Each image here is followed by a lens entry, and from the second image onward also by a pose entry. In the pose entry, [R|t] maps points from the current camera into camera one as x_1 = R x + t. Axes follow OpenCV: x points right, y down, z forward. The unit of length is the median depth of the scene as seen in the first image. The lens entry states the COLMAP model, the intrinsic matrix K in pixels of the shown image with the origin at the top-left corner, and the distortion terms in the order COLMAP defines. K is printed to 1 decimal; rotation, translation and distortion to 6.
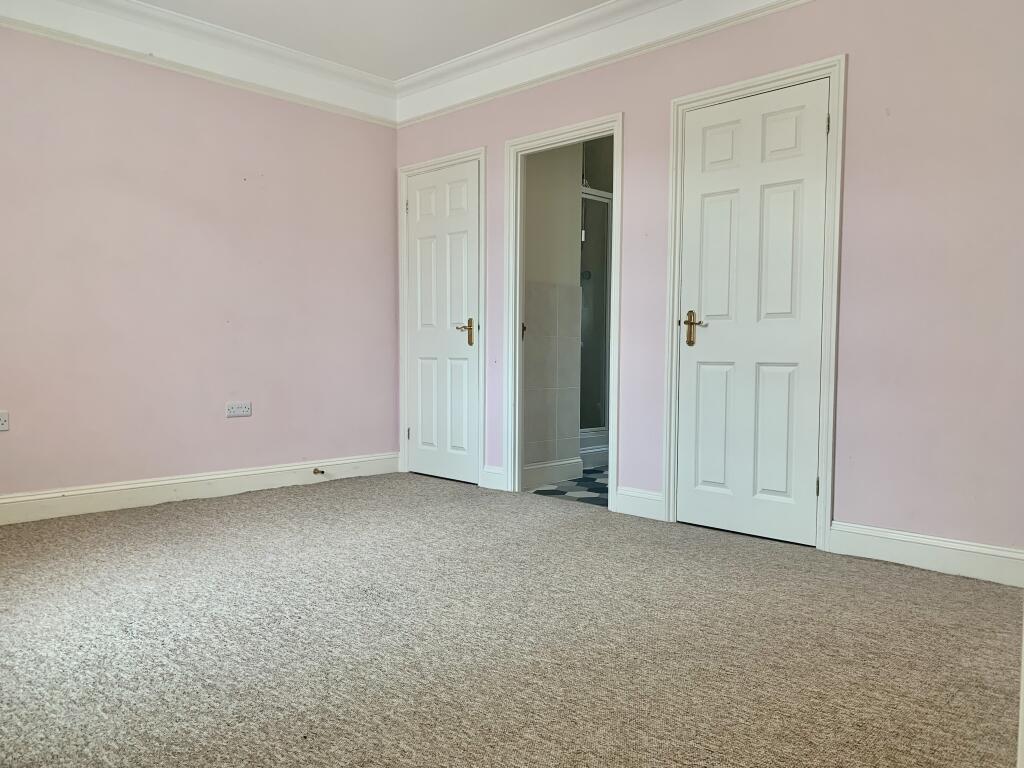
lens RADIAL K [[783.4, 0, 525.3], [0, 783.4, 388.8], [0, 0, 1]] dist [0.024972, -0.024543]
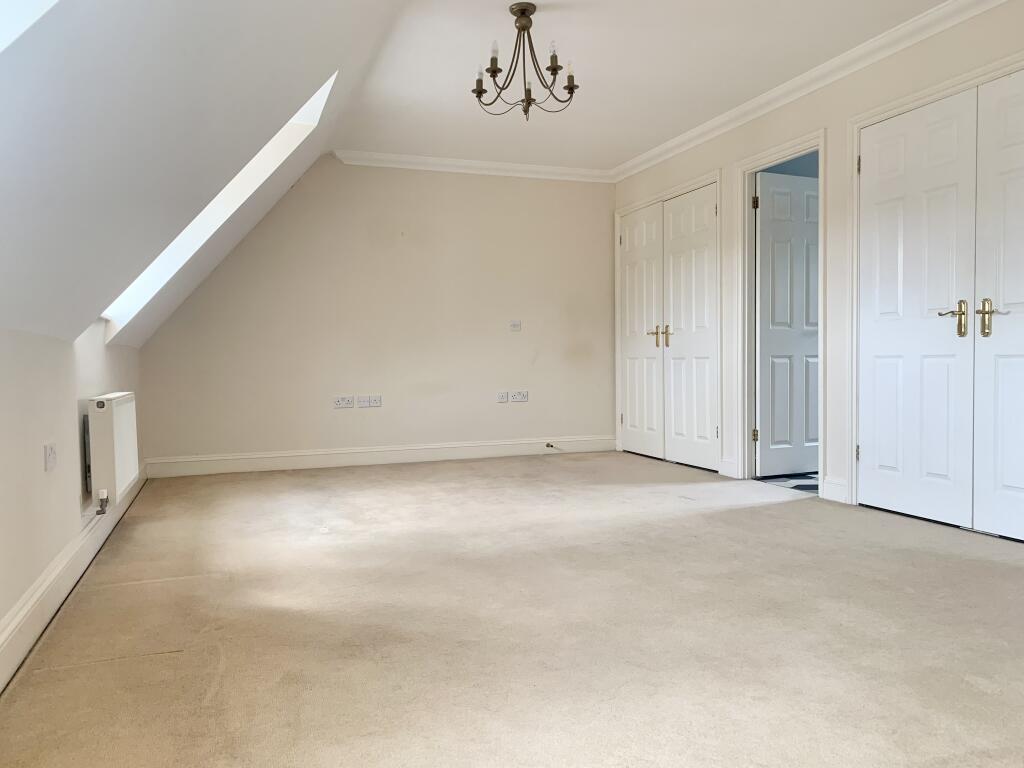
lens RADIAL K [[783.4, 0, 503.7], [0, 783.4, 376.0], [0, 0, 1]] dist [0.024972, -0.024543]
pose [[0.894040, -0.012741, -0.447806, 0.778379], [0.004445, 0.999799, -0.019573, 0.039763], [0.447965, 0.015508, 0.893916, -0.655319]]
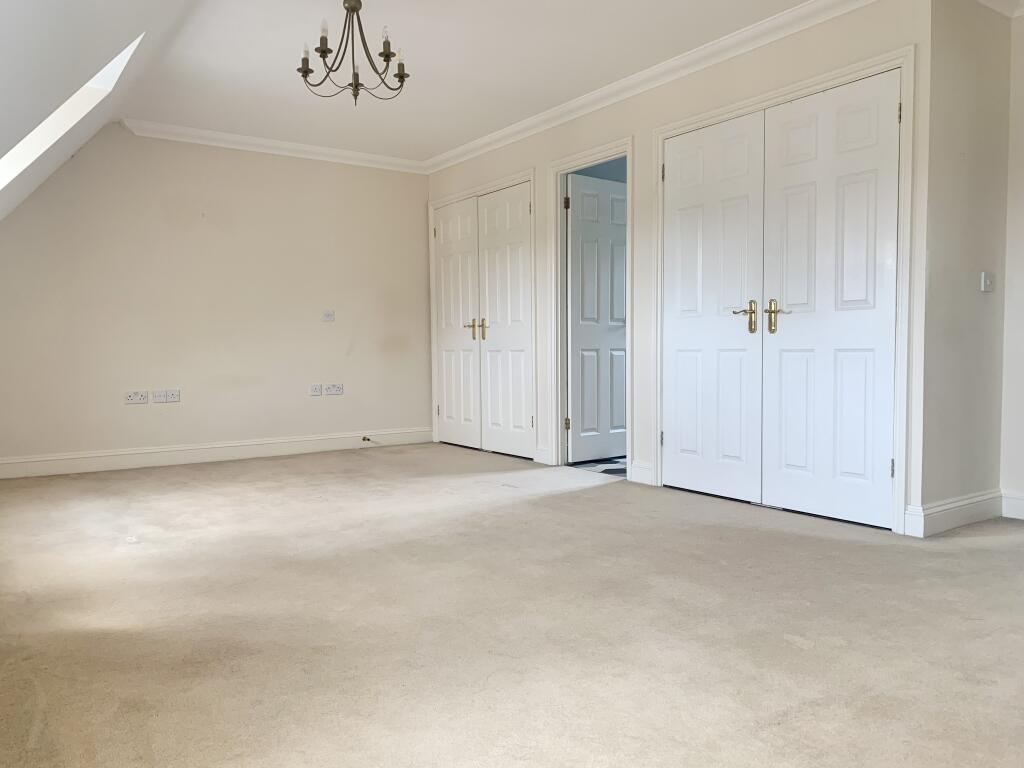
lens RADIAL K [[783.4, 0, 519.6], [0, 783.4, 376.3], [0, 0, 1]] dist [0.024972, -0.024543]
pose [[0.979194, -0.012147, -0.202564, 0.747322], [0.011023, 0.999917, -0.006676, 0.037970], [0.202628, 0.004304, 0.979246, -0.663147]]
